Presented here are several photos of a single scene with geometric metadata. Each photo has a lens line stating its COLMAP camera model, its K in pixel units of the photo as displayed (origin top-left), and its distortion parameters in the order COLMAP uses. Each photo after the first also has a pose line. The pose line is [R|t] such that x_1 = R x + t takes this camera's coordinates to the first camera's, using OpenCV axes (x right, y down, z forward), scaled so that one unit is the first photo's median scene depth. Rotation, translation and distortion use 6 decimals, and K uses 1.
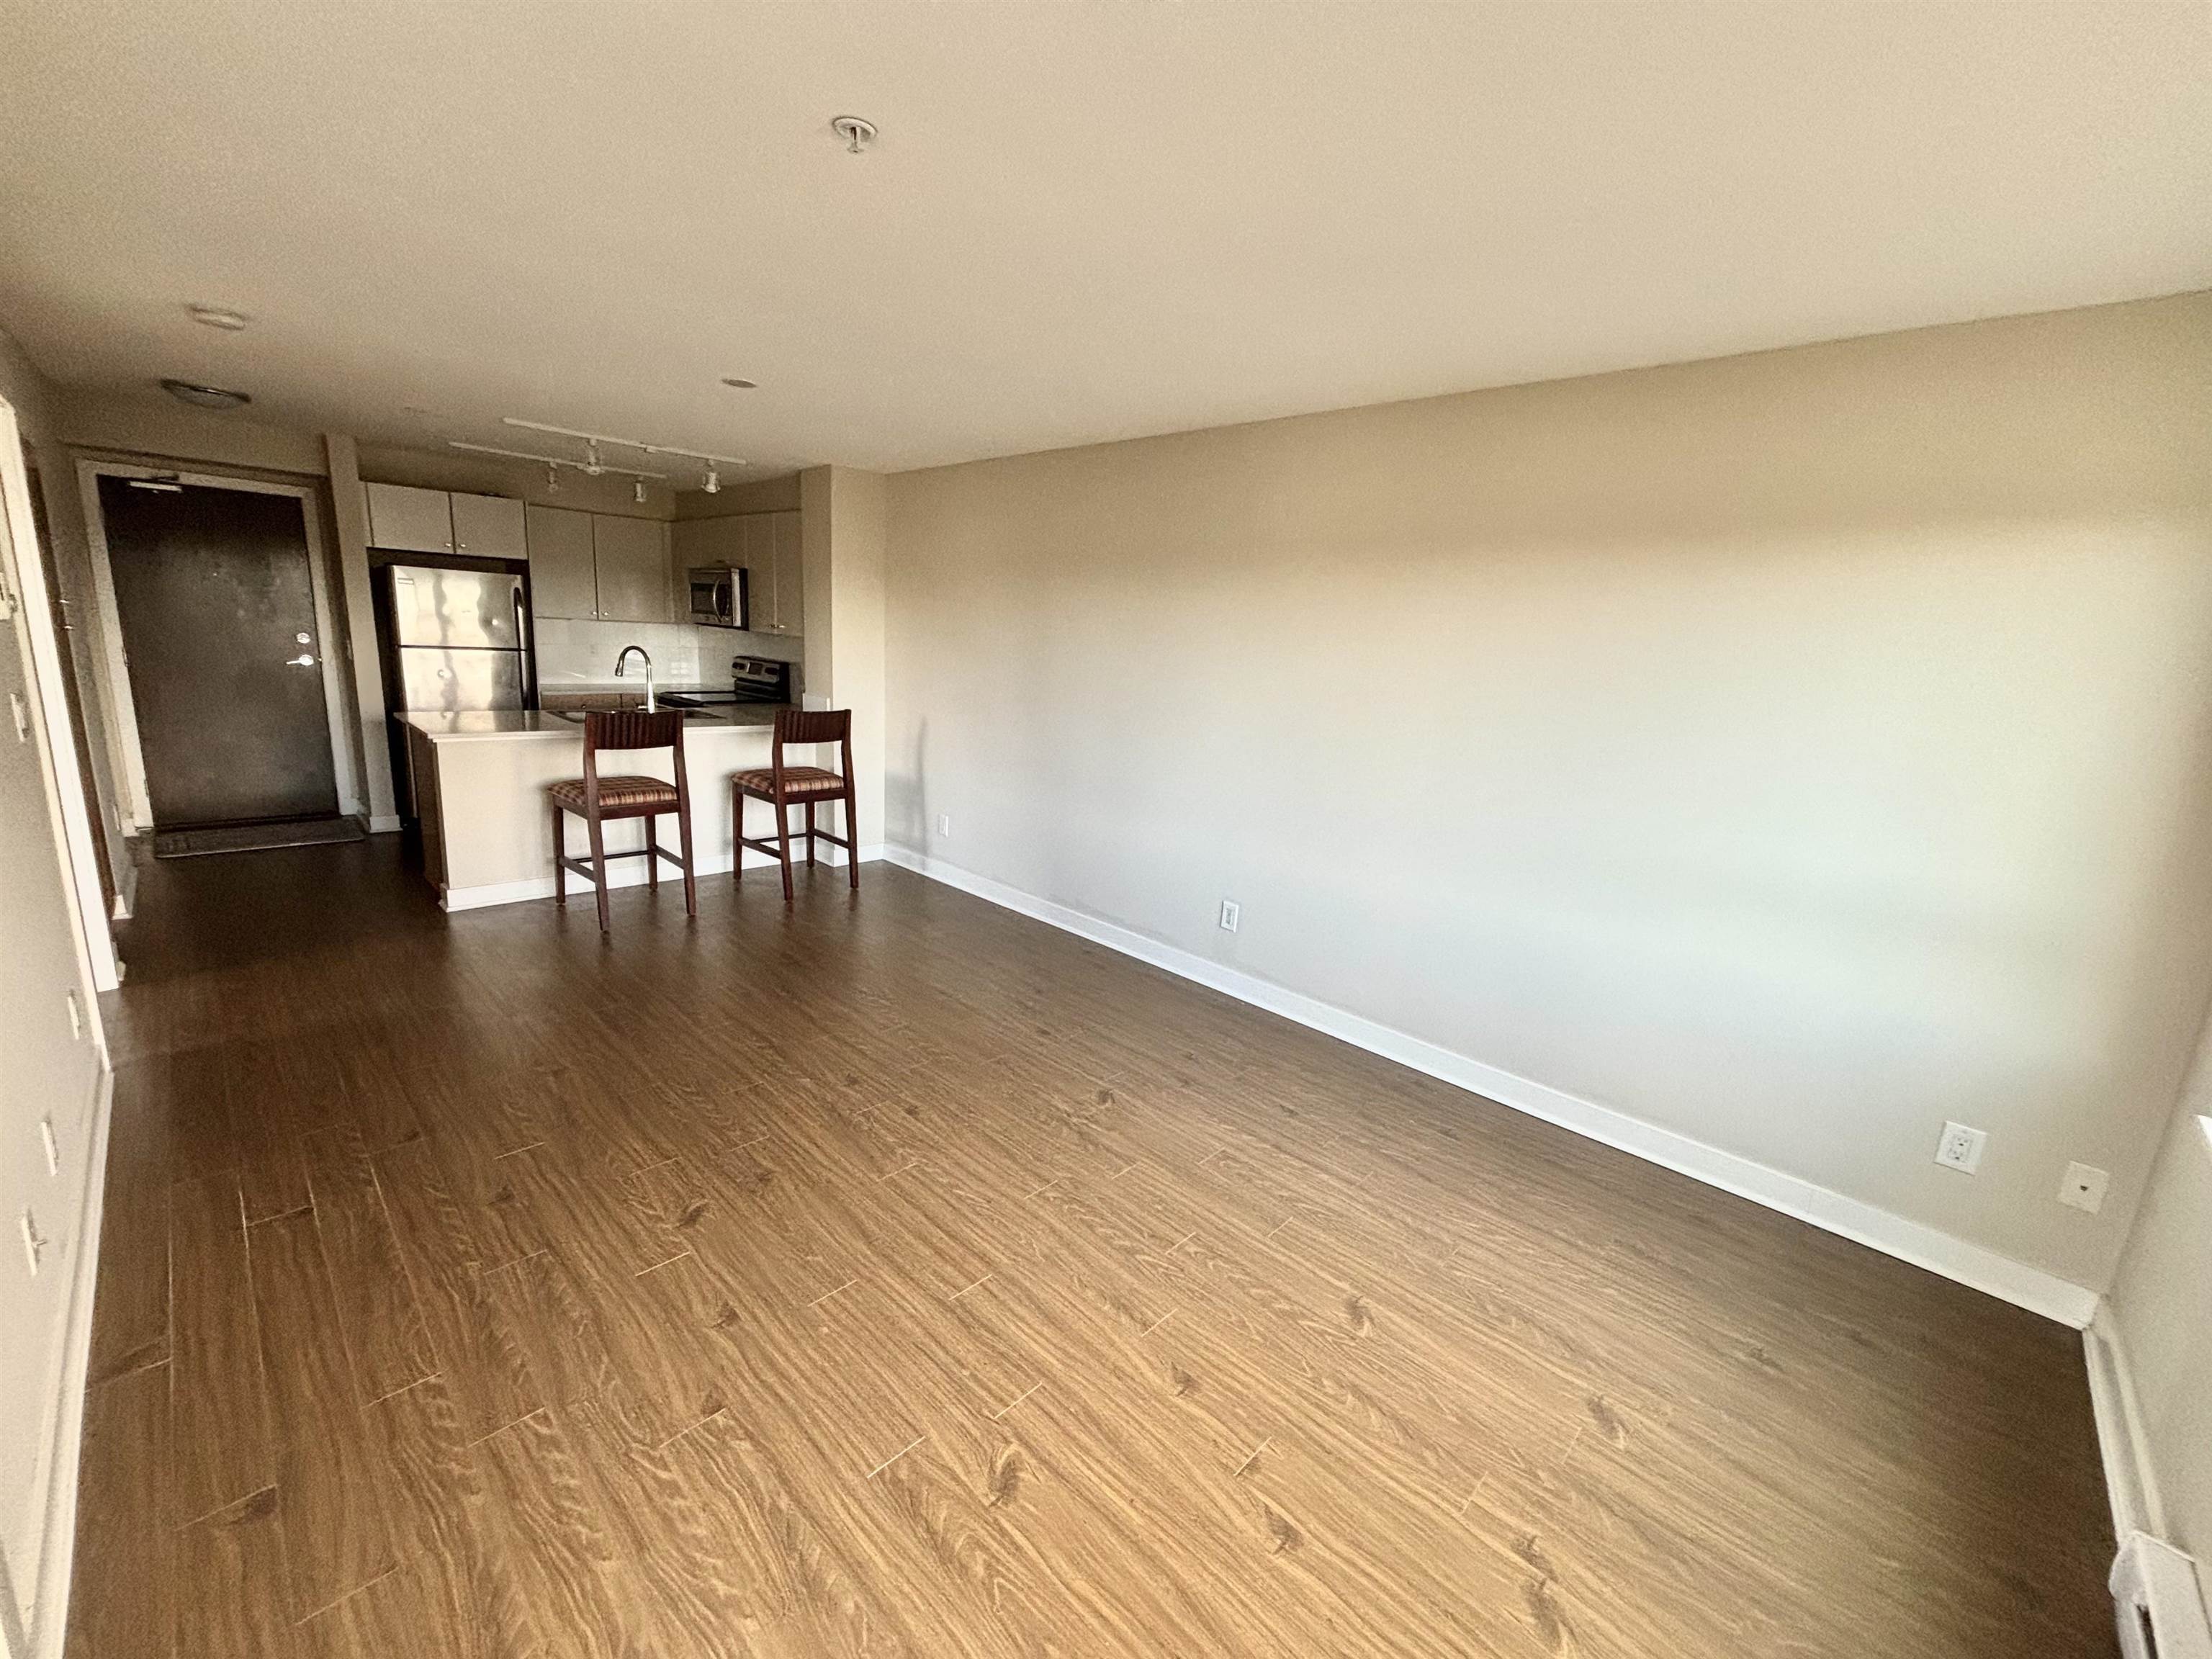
lens RADIAL K [[884.7, 0, 1092.8], [0, 884.7, 818.5], [0, 0, 1]] dist [0.000663, 0.000095]
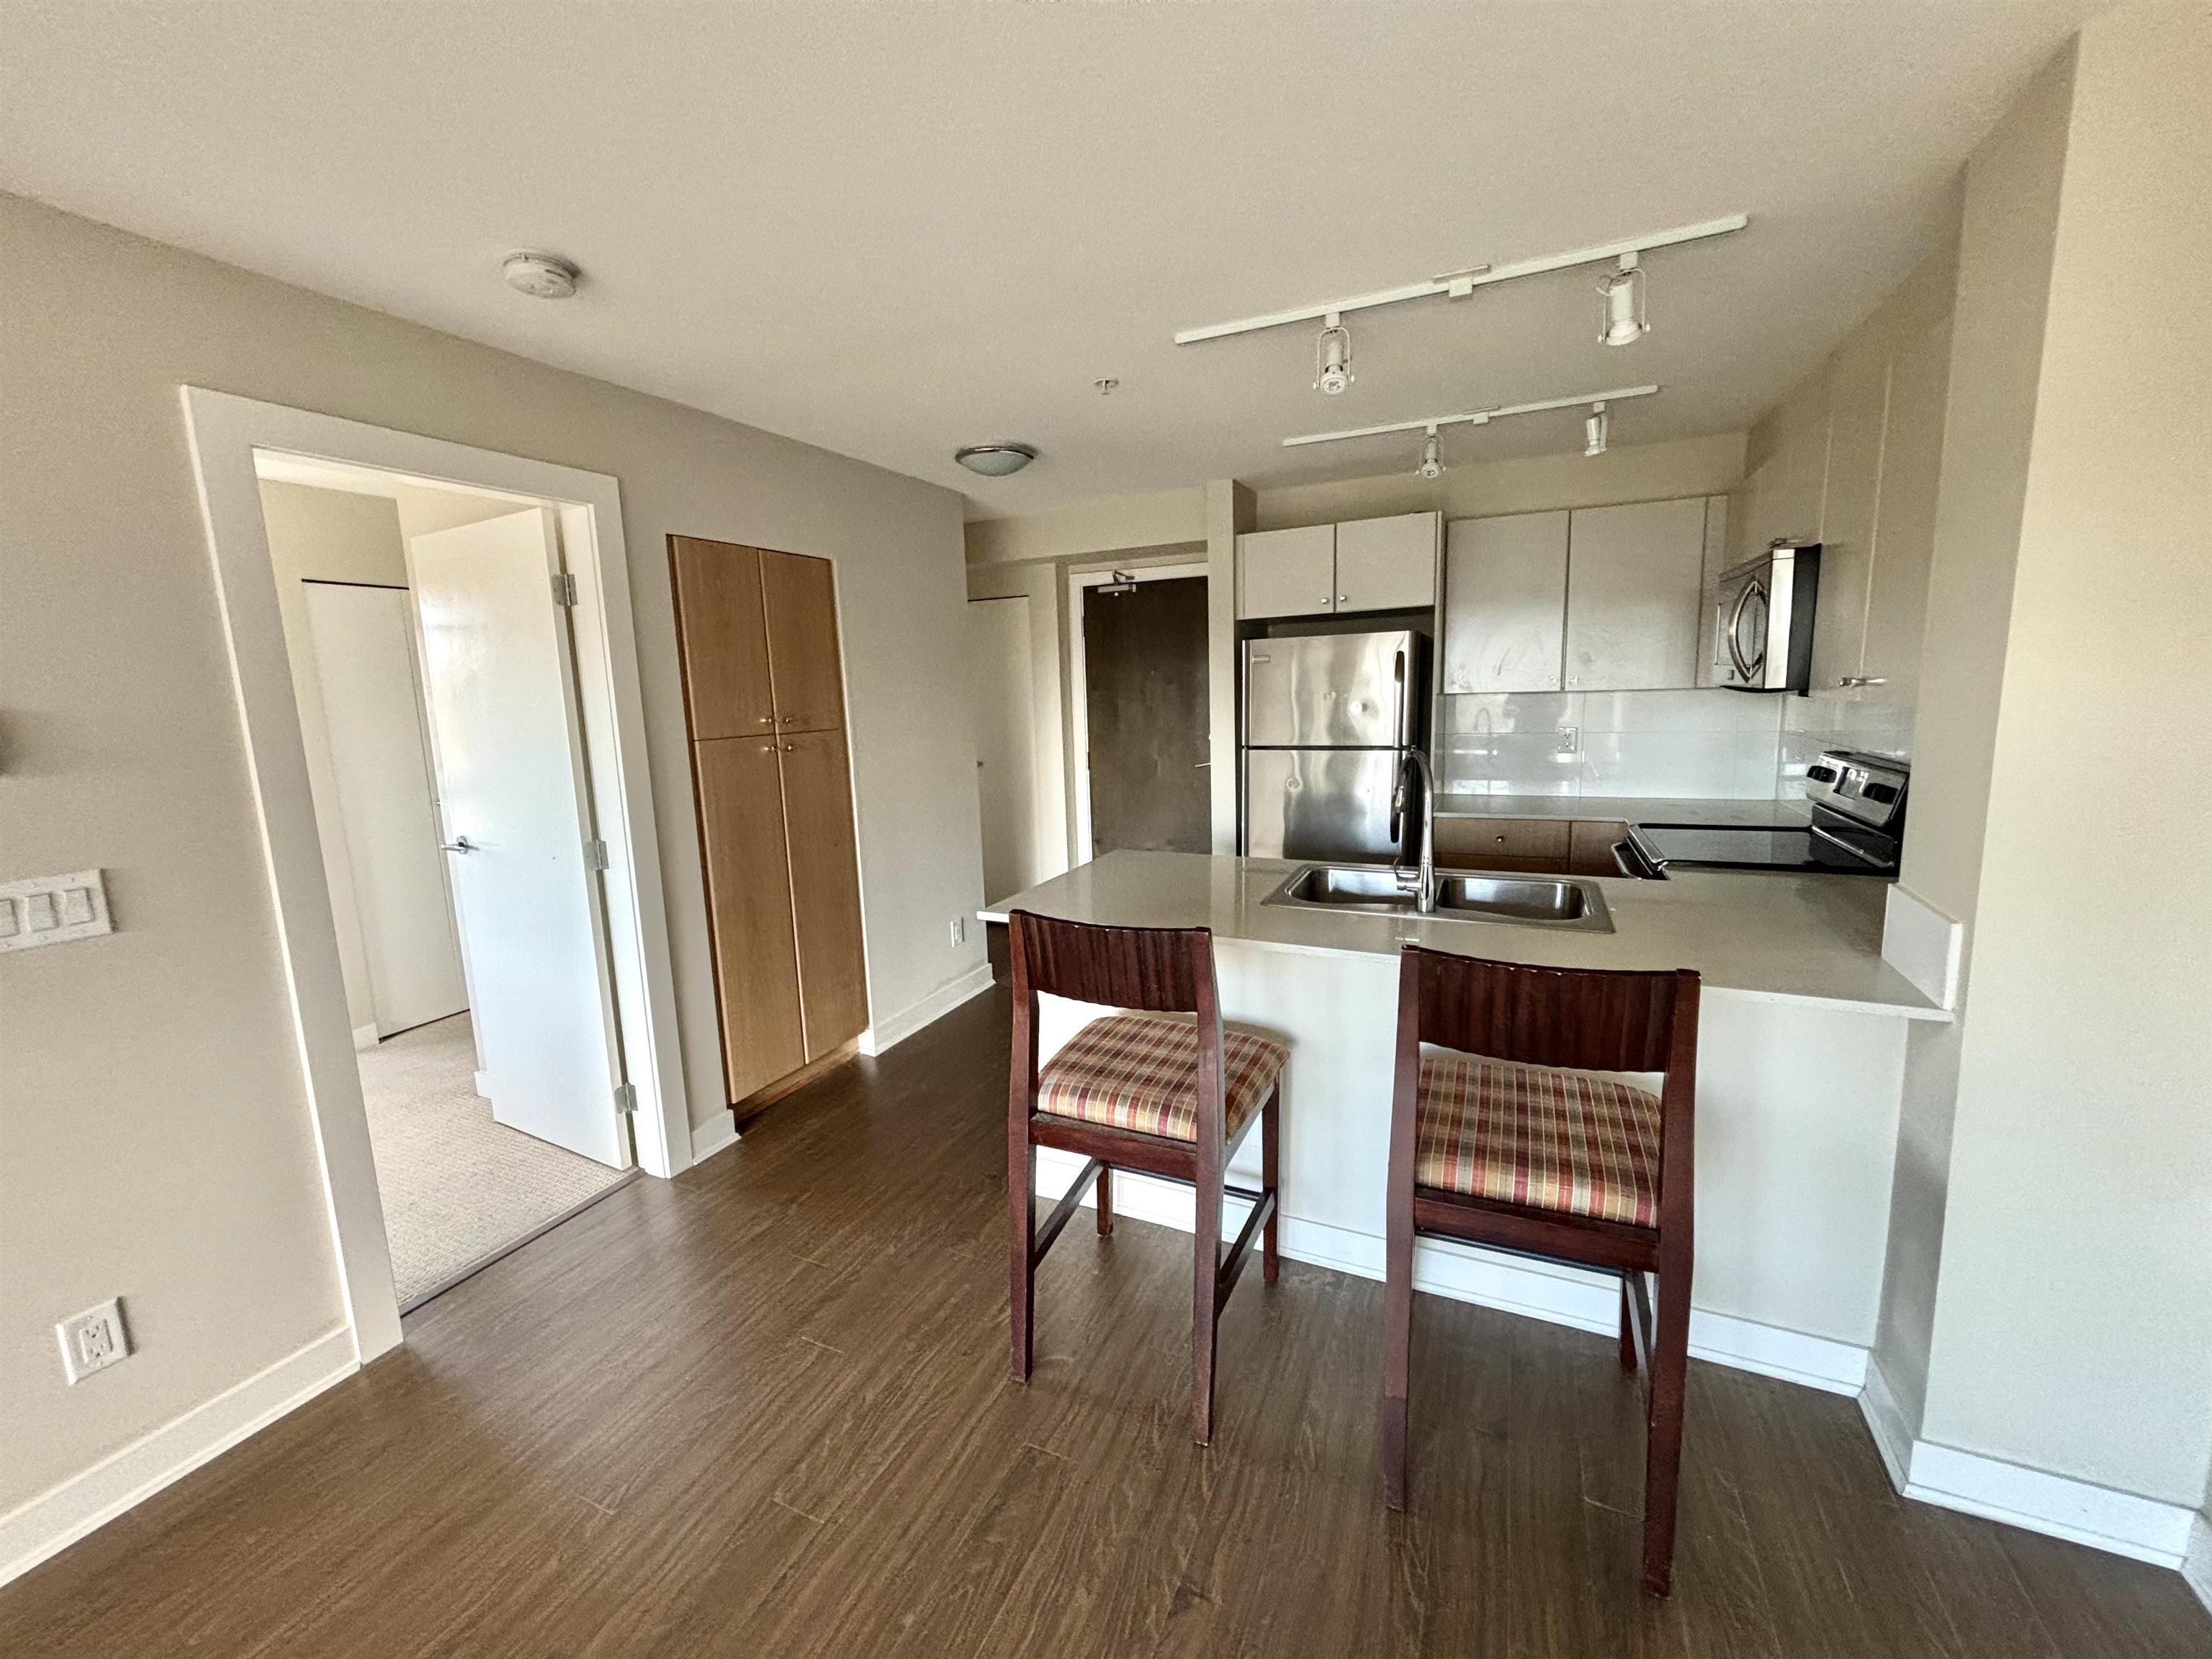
lens RADIAL K [[884.7, 0, 1091.1], [0, 884.7, 821.7], [0, 0, 1]] dist [0.000663, 0.000095]
pose [[0.330868, 0.073153, -0.940838, -0.304966], [-0.143281, 0.989326, 0.026535, -0.322895], [0.932736, 0.126024, 0.337817, 1.527937]]
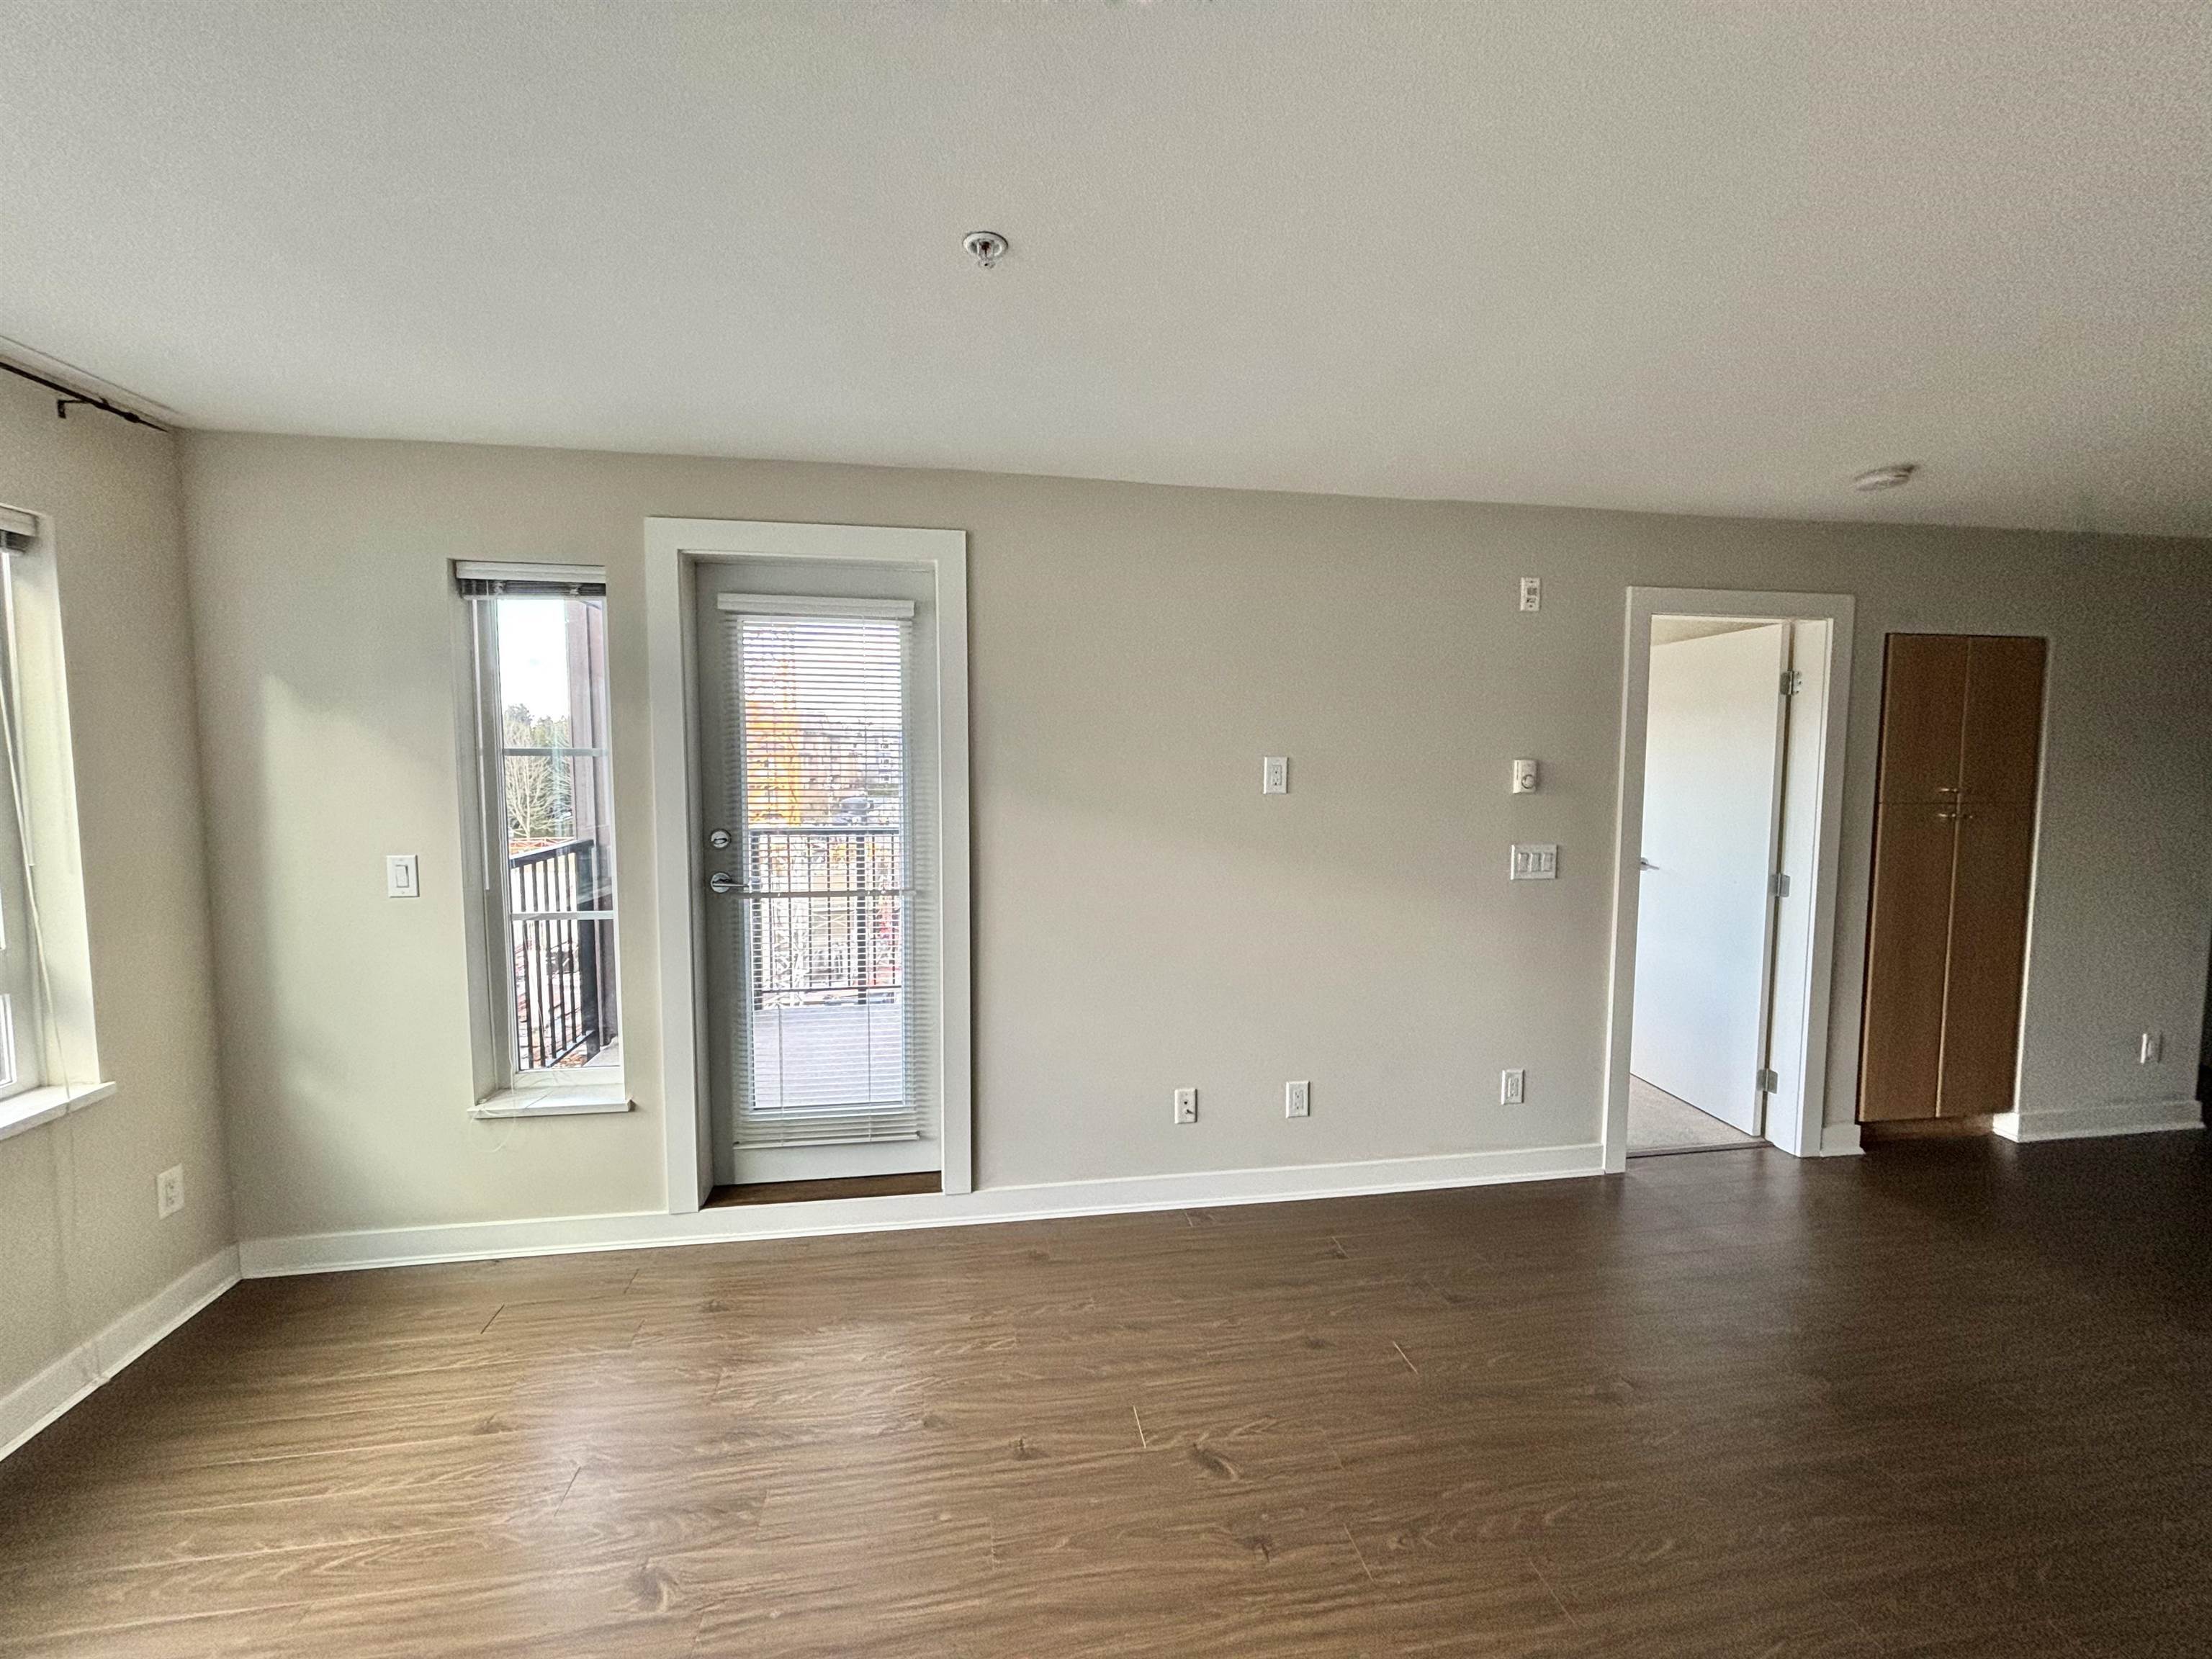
lens RADIAL K [[884.7, 0, 1088.9], [0, 884.7, 823.7], [0, 0, 1]] dist [0.000663, 0.000095]
pose [[-0.591813, -0.001812, -0.806073, 0.294519], [-0.205662, 0.967241, 0.148822, -0.237499], [0.779398, 0.253854, -0.572798, 1.238901]]
